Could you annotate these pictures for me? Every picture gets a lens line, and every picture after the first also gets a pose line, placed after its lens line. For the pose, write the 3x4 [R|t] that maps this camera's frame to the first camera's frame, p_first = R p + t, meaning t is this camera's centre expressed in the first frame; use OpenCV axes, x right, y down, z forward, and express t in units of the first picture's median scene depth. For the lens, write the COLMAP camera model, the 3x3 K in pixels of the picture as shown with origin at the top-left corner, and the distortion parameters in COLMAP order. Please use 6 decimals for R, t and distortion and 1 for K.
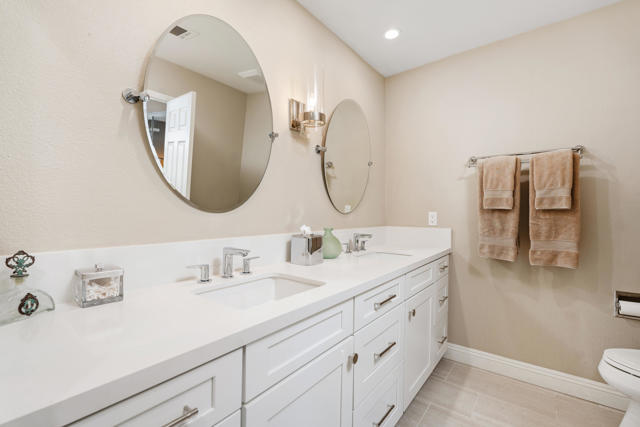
lens RADIAL K [[292.3, 0, 320.8], [0, 292.3, 210.2], [0, 0, 1]] dist [-0.001211, -0.000134]
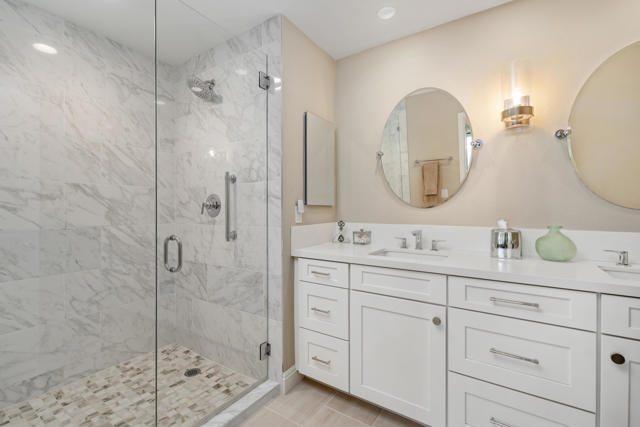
lens RADIAL K [[292.3, 0, 320.8], [0, 292.3, 210.2], [0, 0, 1]] dist [-0.001211, -0.000134]
pose [[0.066608, -0.001356, -0.997778, 1.708631], [0.001824, 0.999998, -0.001238, 0.032123], [0.997778, -0.001738, 0.066610, 0.515357]]
